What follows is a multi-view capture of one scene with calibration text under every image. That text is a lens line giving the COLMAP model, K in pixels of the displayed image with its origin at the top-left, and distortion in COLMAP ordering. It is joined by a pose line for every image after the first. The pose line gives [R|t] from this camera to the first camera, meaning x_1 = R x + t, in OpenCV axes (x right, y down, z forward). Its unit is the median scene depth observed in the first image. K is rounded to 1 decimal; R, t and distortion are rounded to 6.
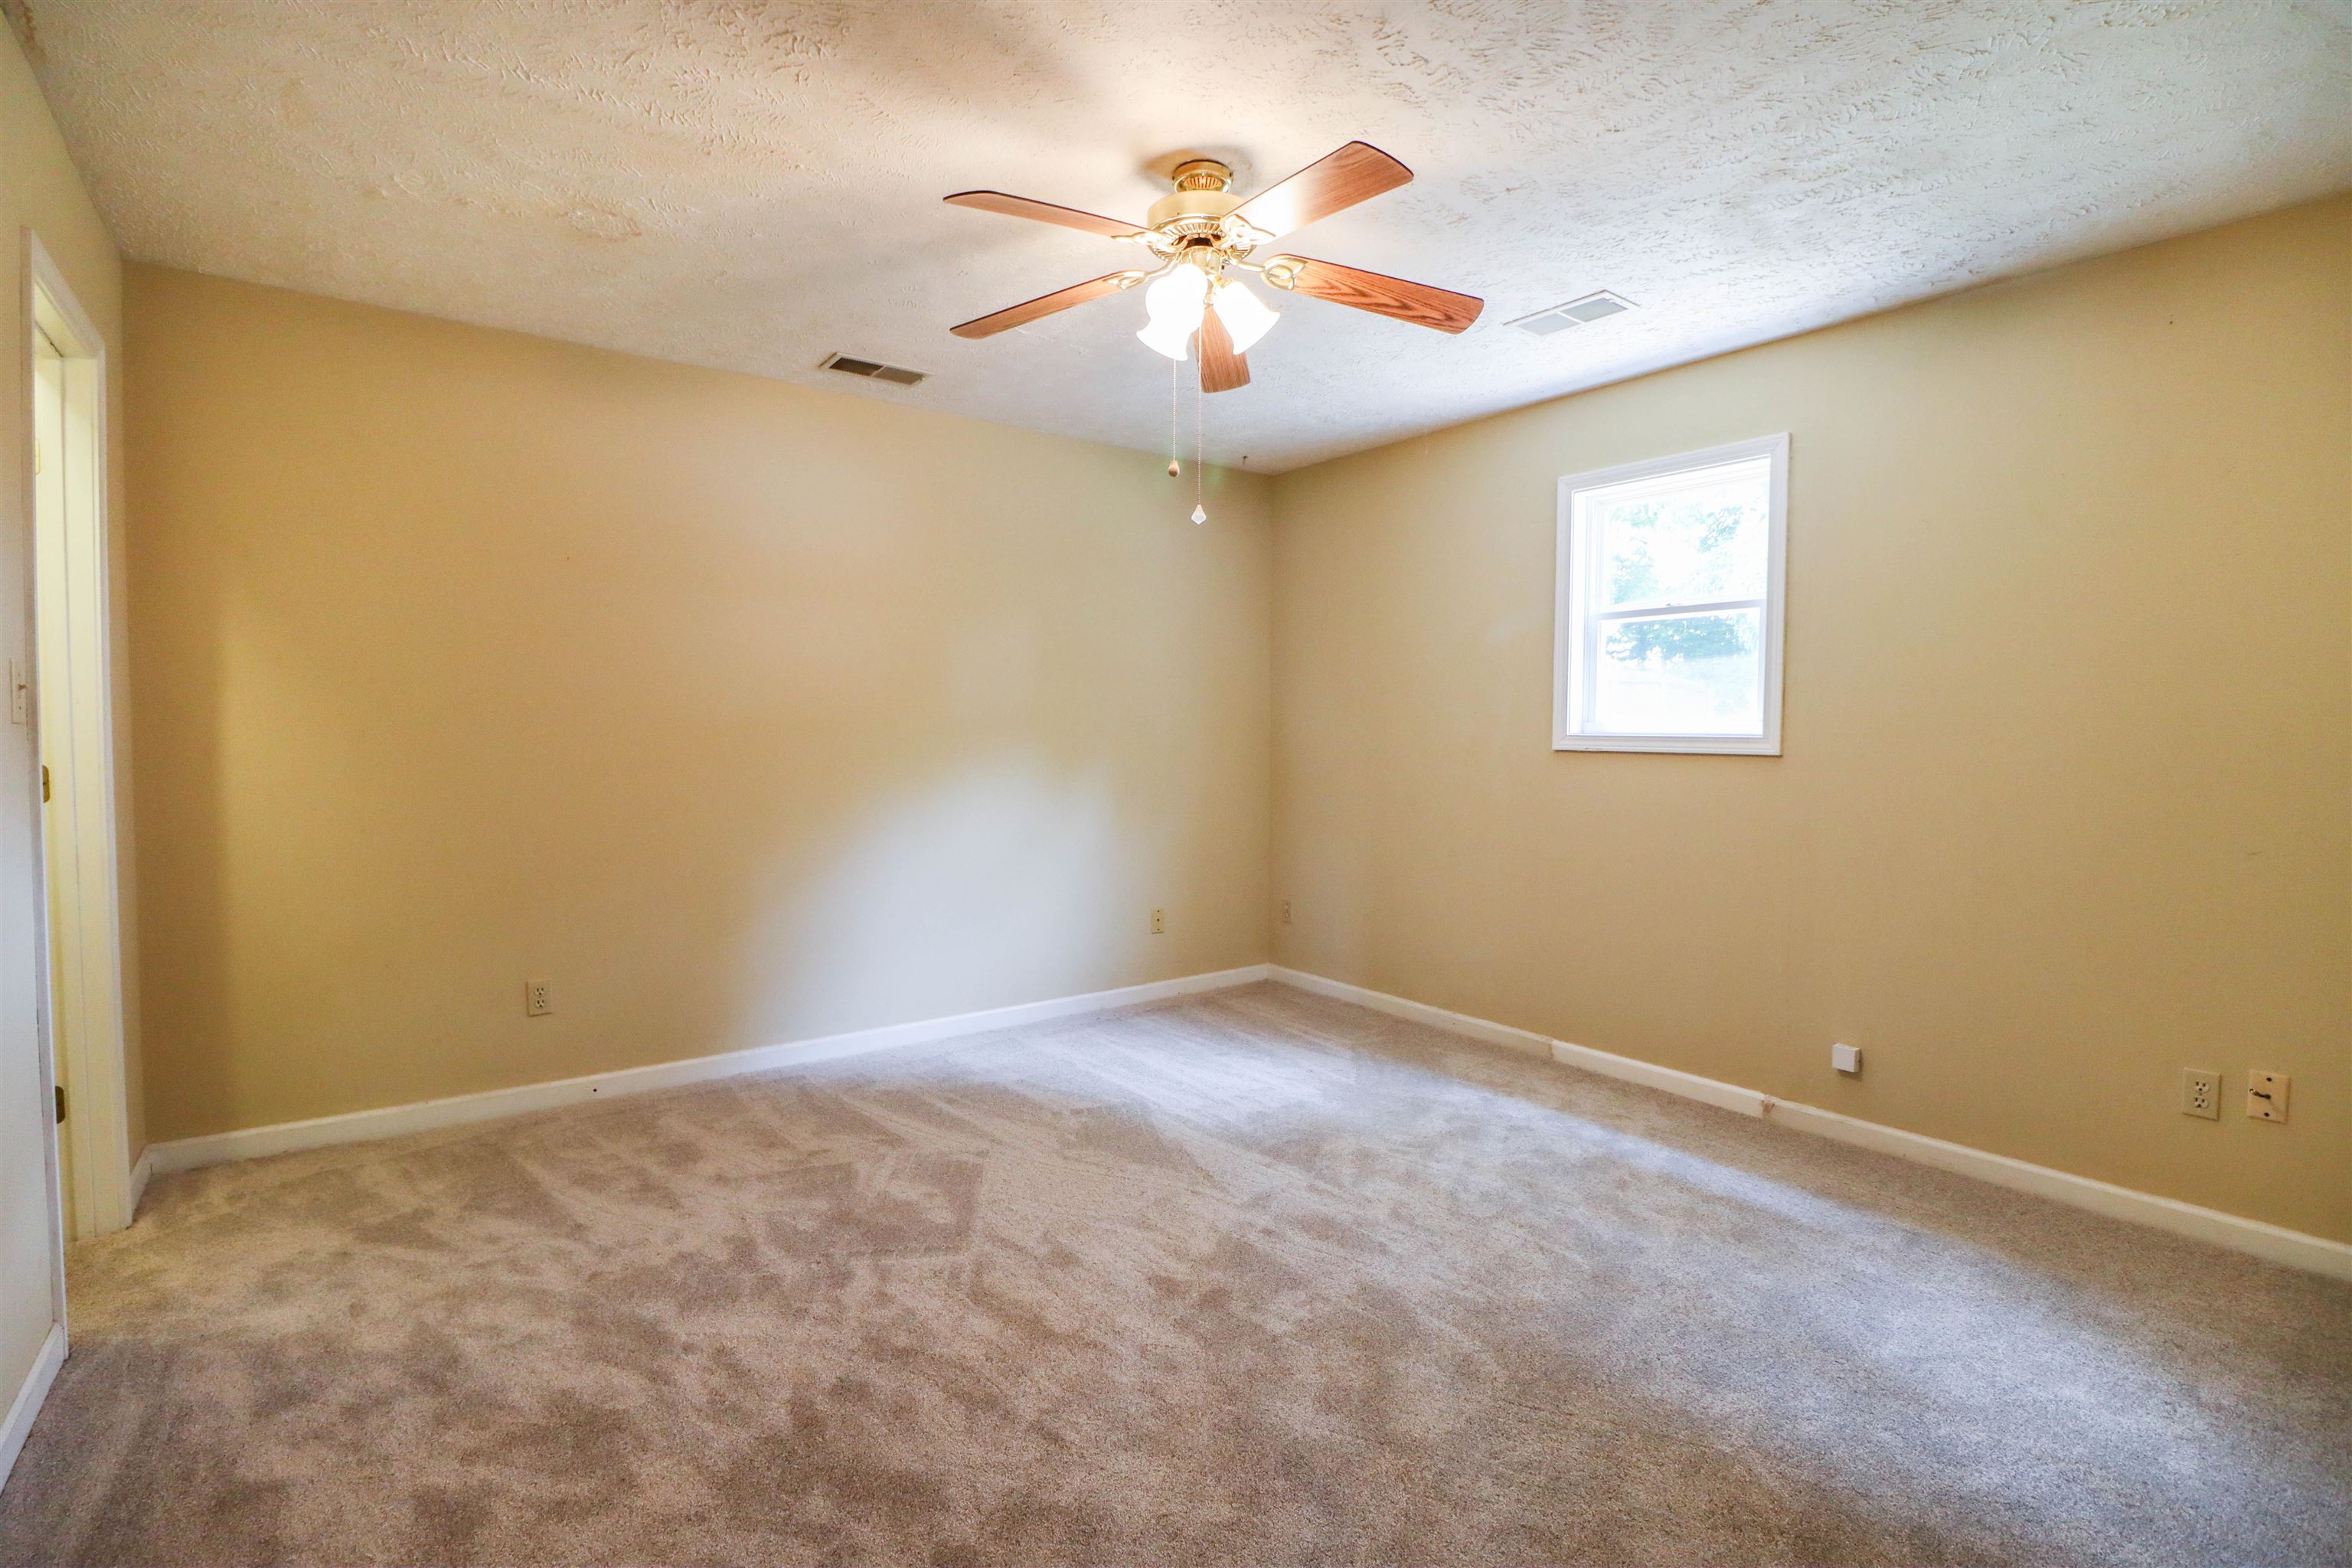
lens RADIAL K [[1085.0, 0, 1176.8], [0, 1085.0, 772.8], [0, 0, 1]] dist [0.000637, -0.013724]
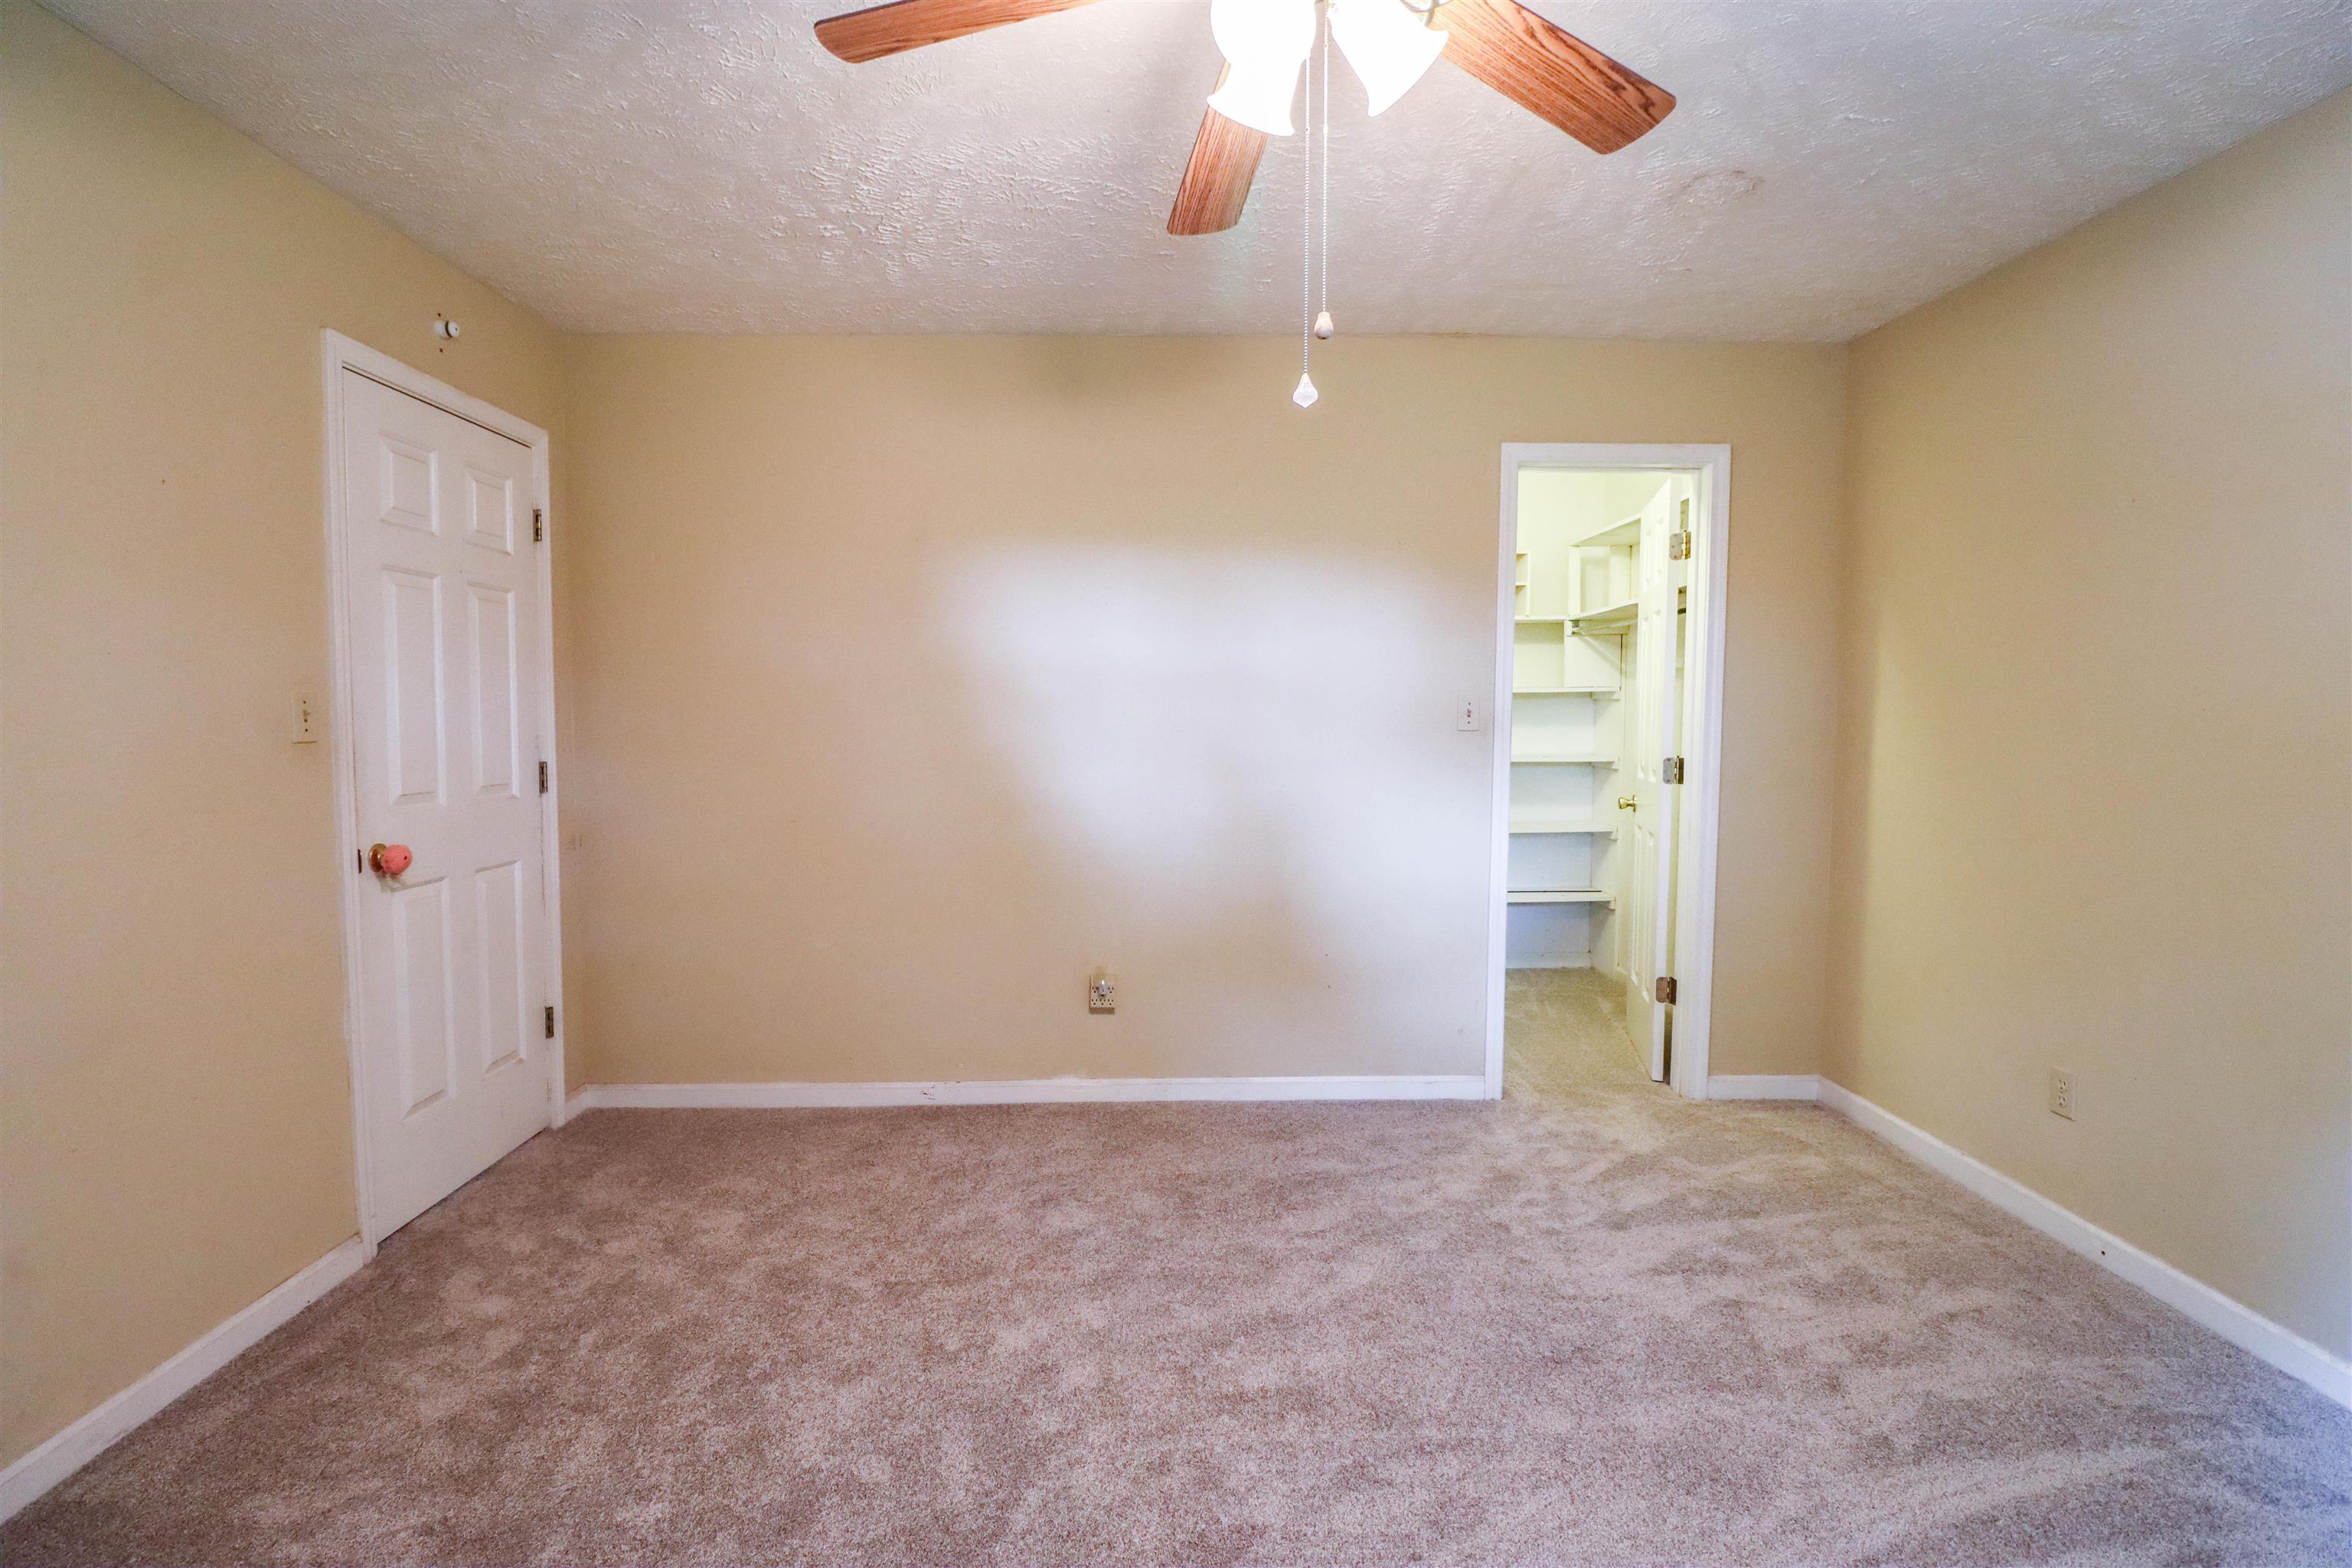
lens RADIAL K [[1085.0, 0, 1176.8], [0, 1085.0, 772.8], [0, 0, 1]] dist [0.000637, -0.013724]
pose [[-0.583430, 0.033504, -0.811472, 0.451043], [-0.035674, 0.997127, 0.066818, -0.052008], [0.811380, 0.067932, -0.580559, 1.097296]]
